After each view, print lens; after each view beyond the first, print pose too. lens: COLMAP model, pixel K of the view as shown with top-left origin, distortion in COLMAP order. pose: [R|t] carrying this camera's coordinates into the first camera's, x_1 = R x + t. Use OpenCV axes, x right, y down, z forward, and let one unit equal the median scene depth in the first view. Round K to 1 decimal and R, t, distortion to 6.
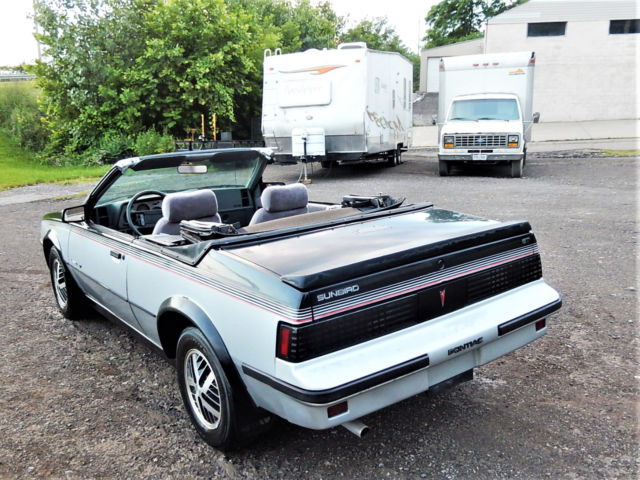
lens RADIAL K [[600.4, 0, 319.2], [0, 600.4, 258.8], [0, 0, 1]] dist [-0.006143, -0.007157]
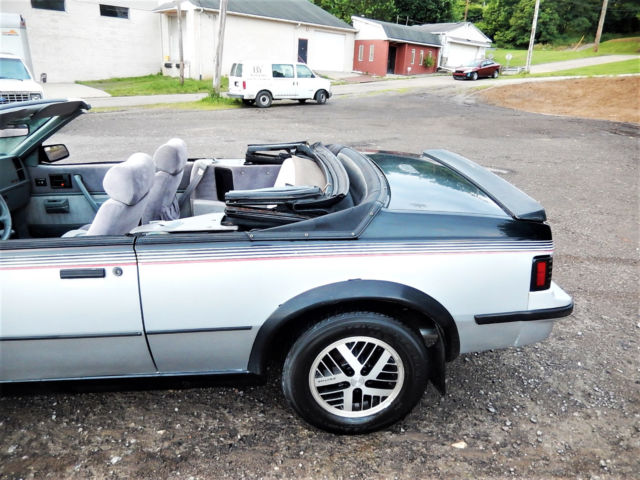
lens RADIAL K [[472.7, 0, 320.0], [0, 472.7, 240.0], [0, 0, 1]] dist [-0.038622, 0.003857]
pose [[0.526422, -0.241485, 0.815209, -0.141880], [0.164614, 0.969623, 0.180927, -0.020096], [-0.834136, 0.038951, 0.550182, 0.132572]]
